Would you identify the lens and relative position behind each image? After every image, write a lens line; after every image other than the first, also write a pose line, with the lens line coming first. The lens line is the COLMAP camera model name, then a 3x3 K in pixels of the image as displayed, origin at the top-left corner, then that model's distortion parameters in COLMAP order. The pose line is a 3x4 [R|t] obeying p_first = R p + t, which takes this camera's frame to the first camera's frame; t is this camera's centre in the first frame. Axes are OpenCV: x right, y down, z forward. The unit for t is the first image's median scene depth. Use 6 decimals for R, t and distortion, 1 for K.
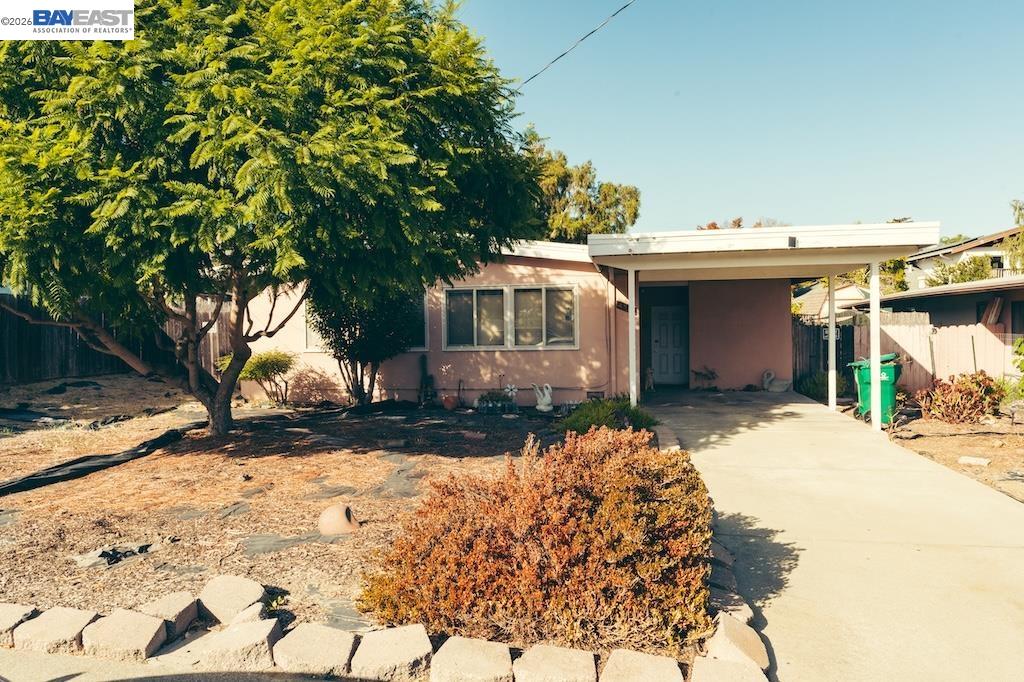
lens RADIAL K [[675.1, 0, 512.0], [0, 675.1, 341.0], [0, 0, 1]] dist [-0.010747, 0.001516]
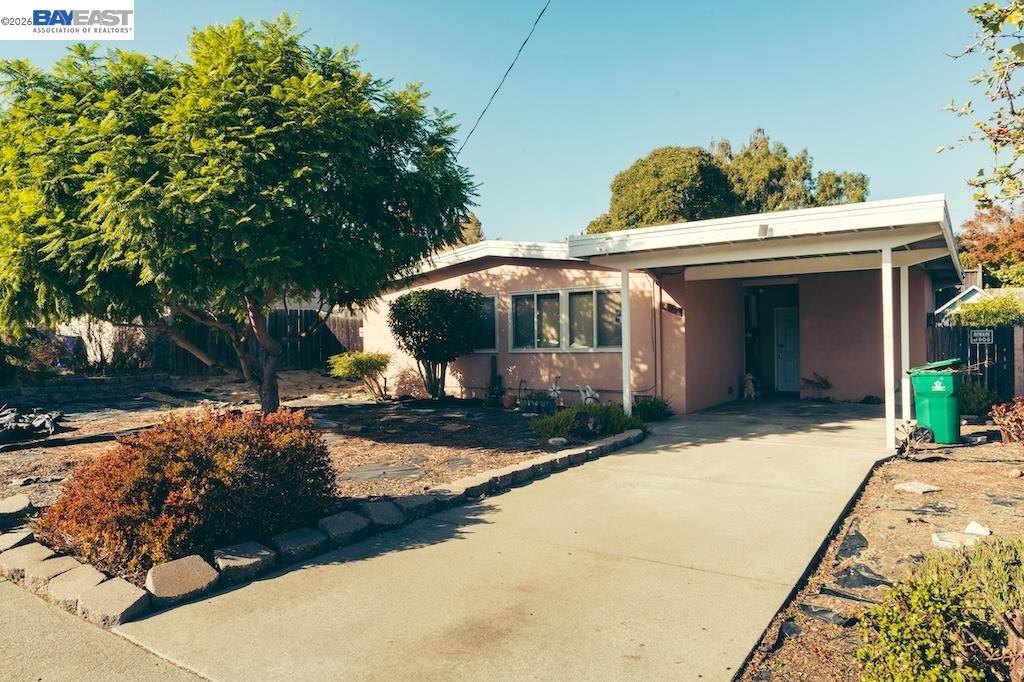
lens RADIAL K [[675.1, 0, 512.0], [0, 675.1, 341.0], [0, 0, 1]] dist [-0.010747, 0.001516]
pose [[0.911171, 0.001417, -0.412026, 0.345288], [-0.006612, 0.999916, -0.011183, 0.008605], [0.411975, 0.012914, 0.911104, 0.036637]]
